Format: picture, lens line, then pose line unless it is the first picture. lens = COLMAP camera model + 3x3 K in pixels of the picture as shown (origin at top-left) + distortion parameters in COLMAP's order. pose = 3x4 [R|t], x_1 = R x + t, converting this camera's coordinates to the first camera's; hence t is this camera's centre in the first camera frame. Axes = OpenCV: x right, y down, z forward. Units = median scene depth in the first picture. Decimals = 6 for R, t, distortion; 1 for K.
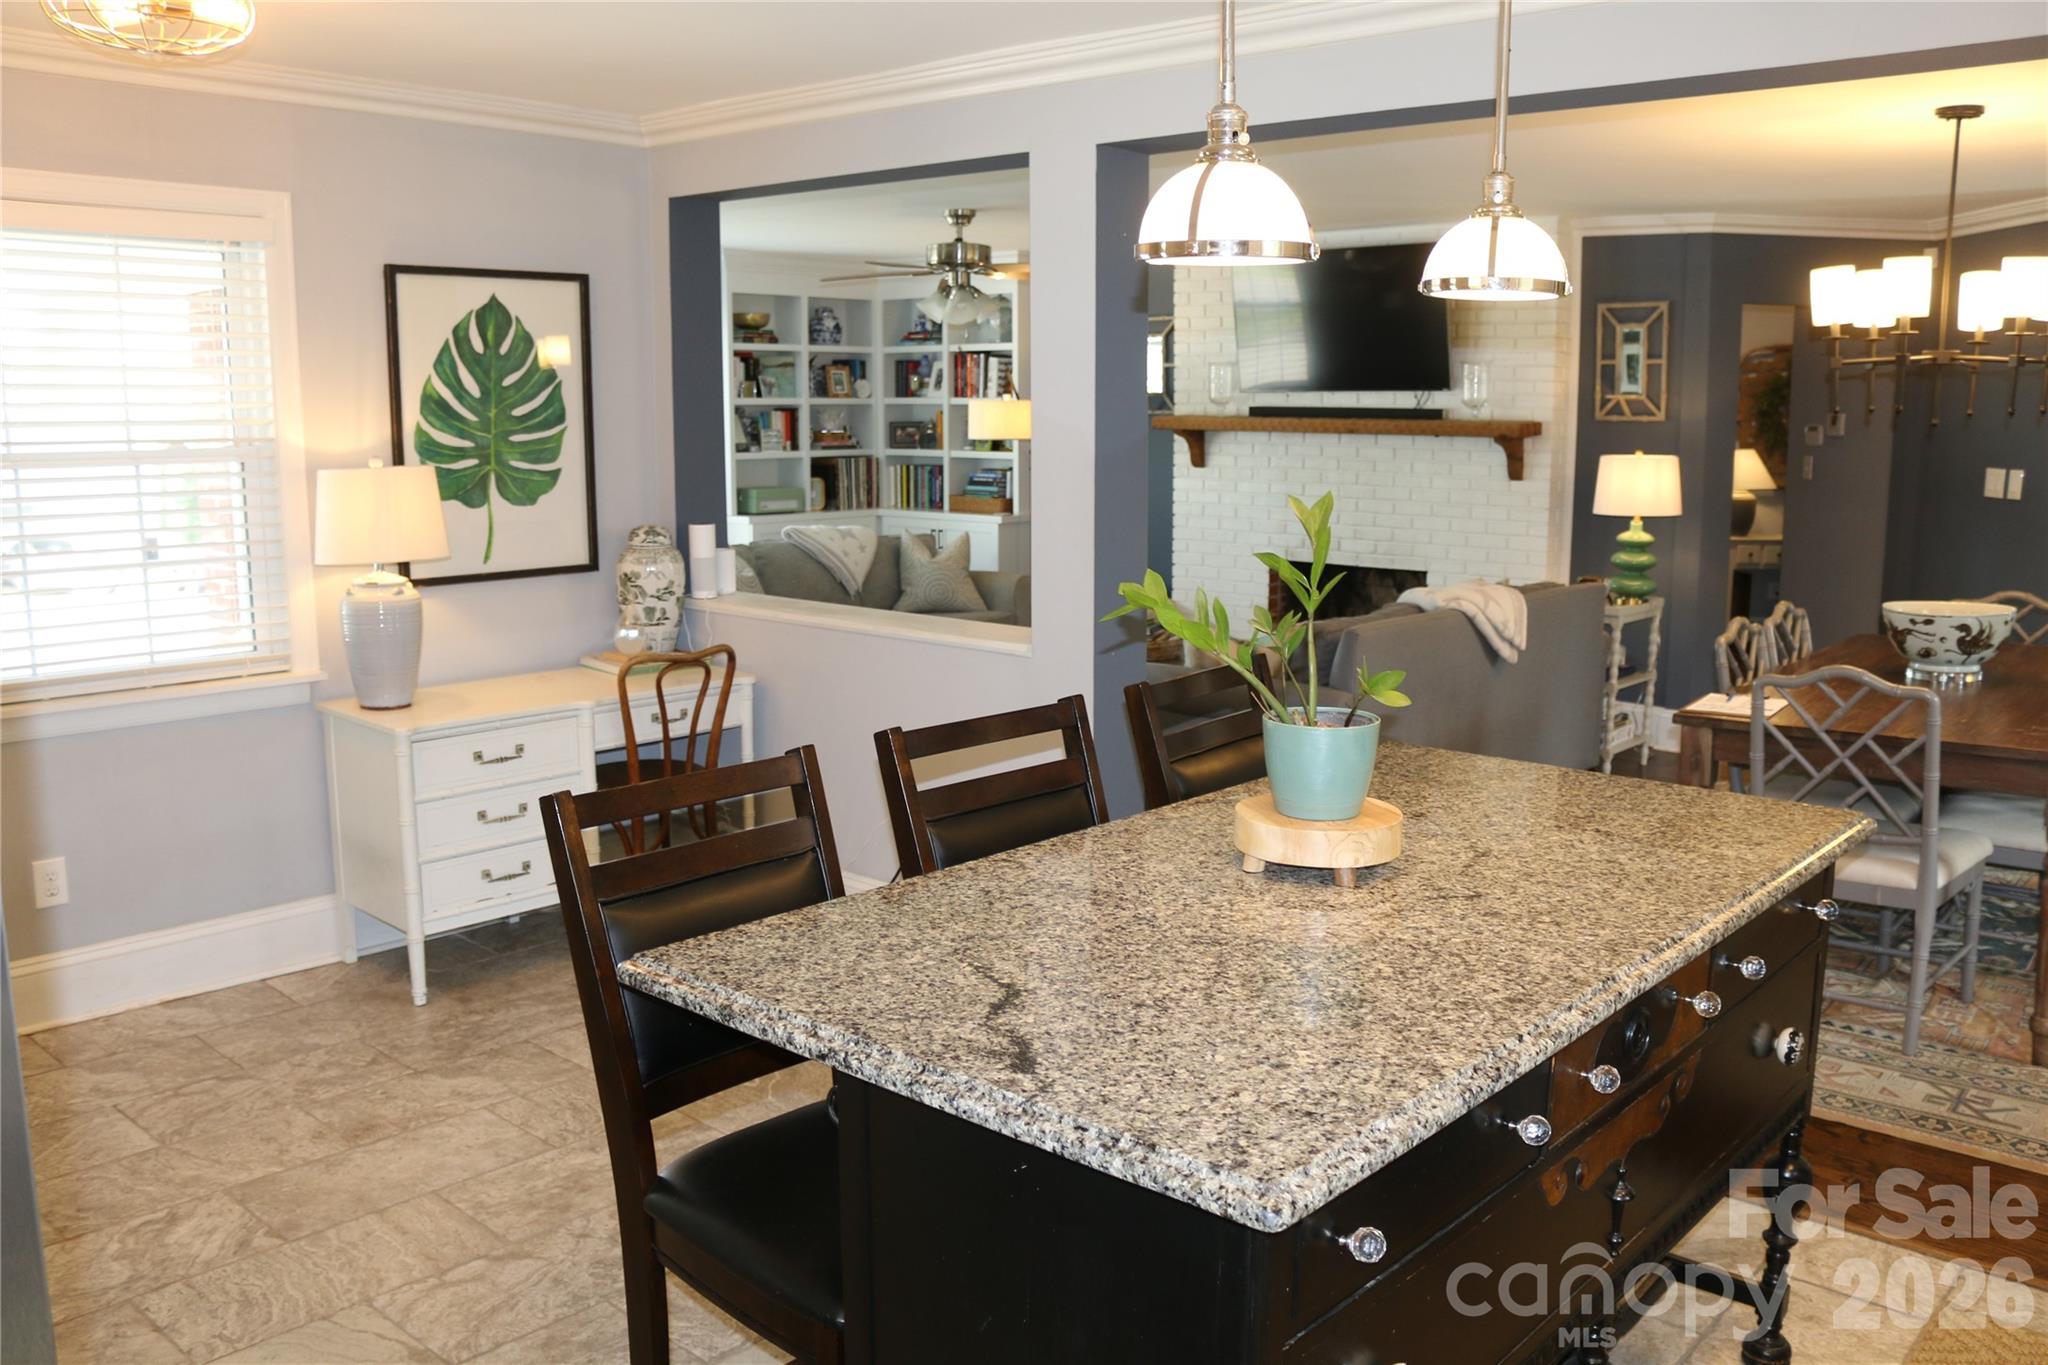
lens RADIAL K [[1665.3, 0, 1026.7], [0, 1665.3, 682.9], [0, 0, 1]] dist [-0.086981, 0.015288]
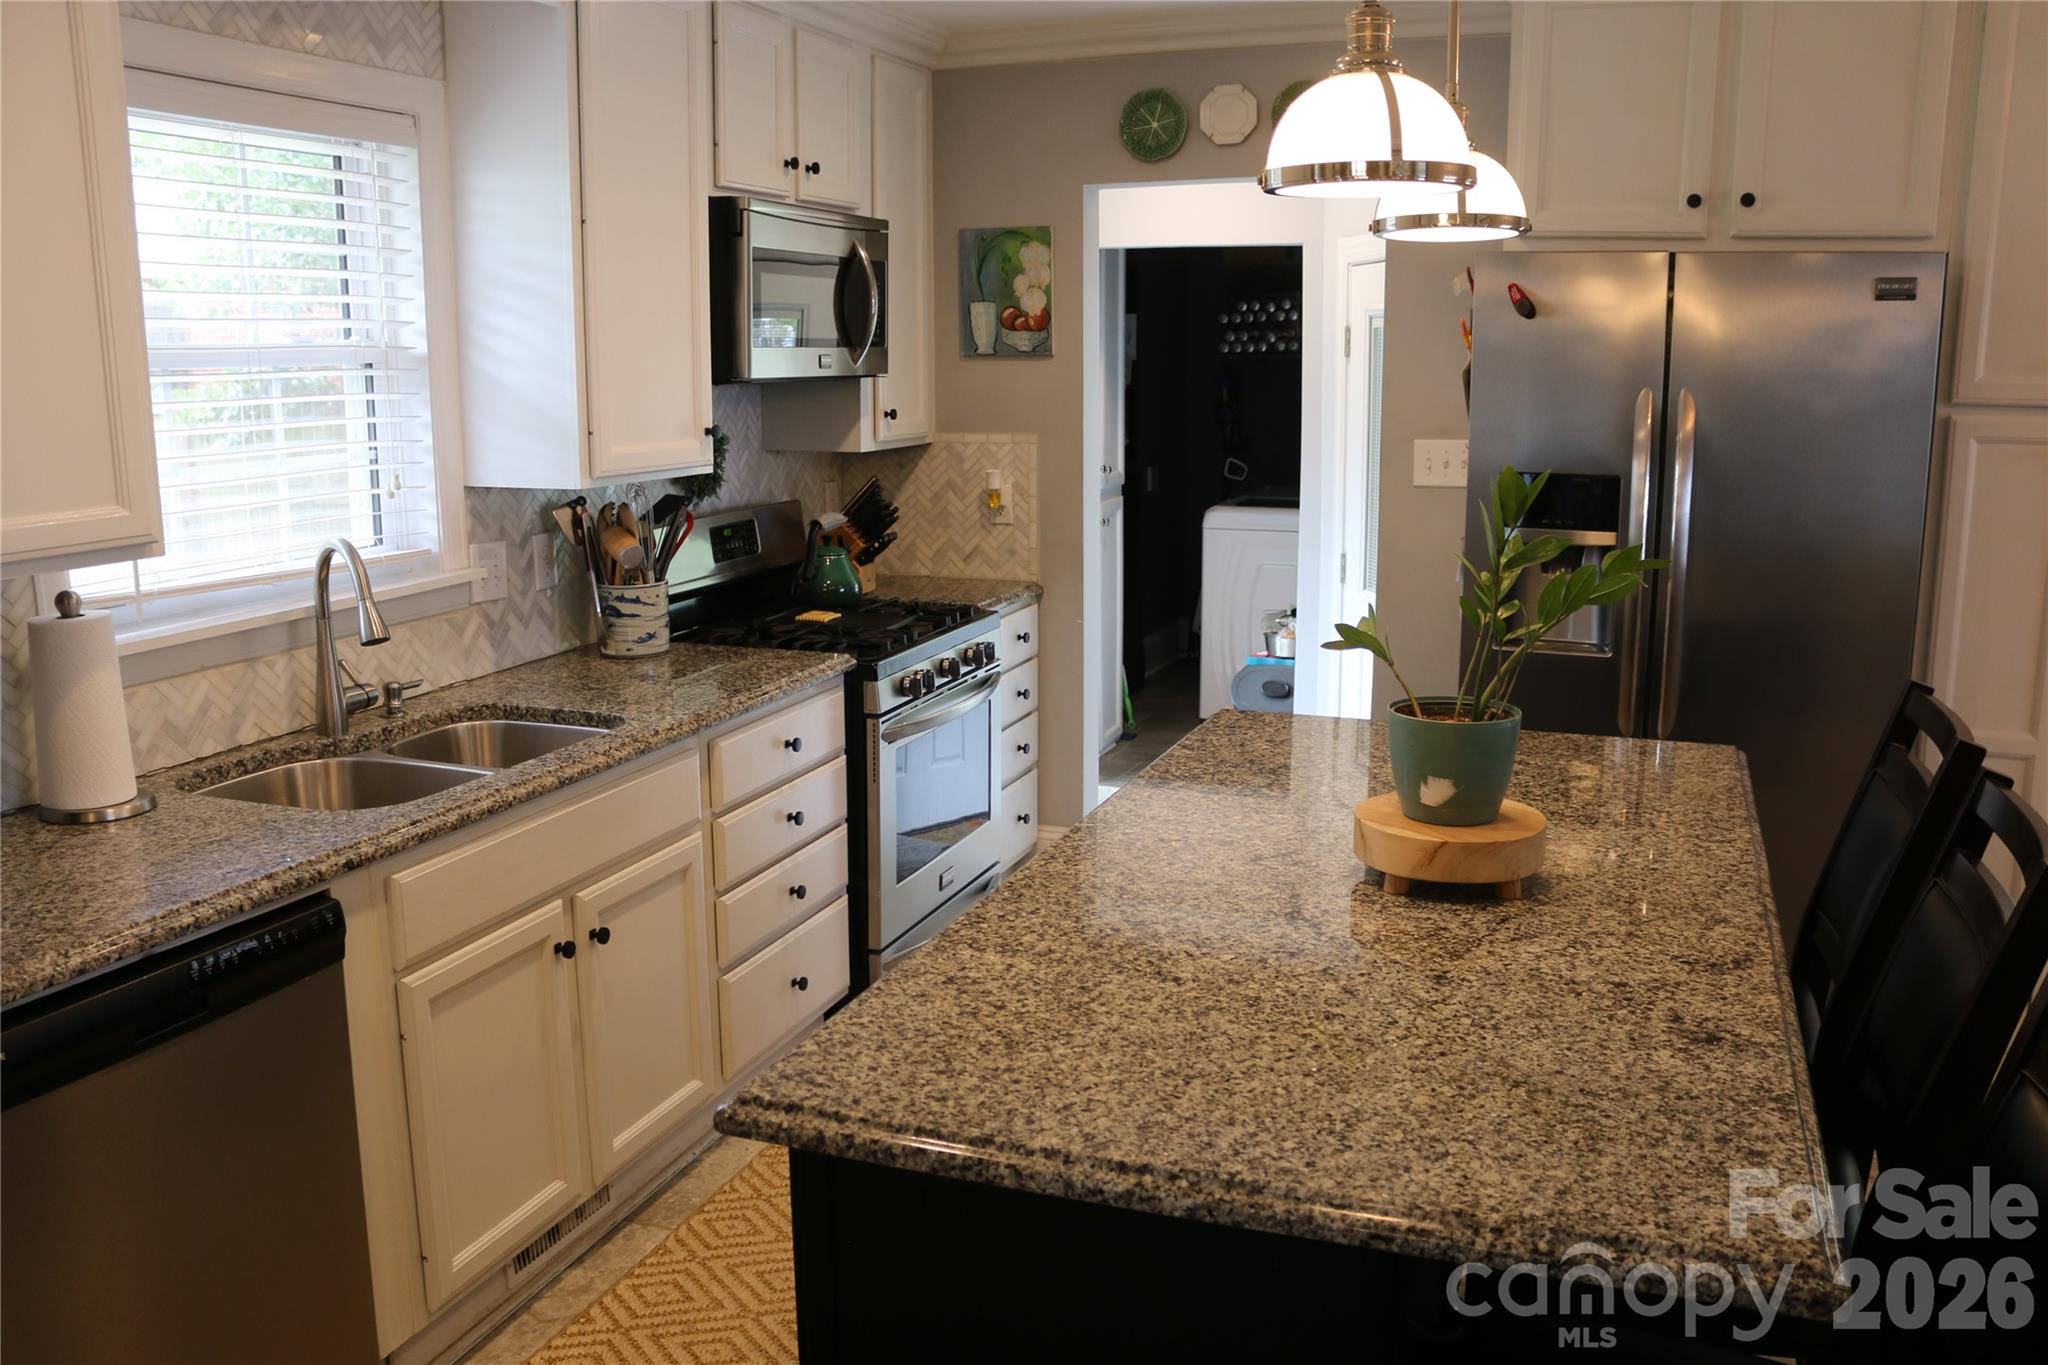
lens RADIAL K [[1665.3, 0, 1025.2], [0, 1665.3, 679.8], [0, 0, 1]] dist [-0.086981, 0.015288]
pose [[-0.931870, 0.061905, -0.357473, 0.726167], [-0.067548, 0.938499, 0.338610, -0.283205], [0.356449, 0.339687, -0.870377, 1.735811]]
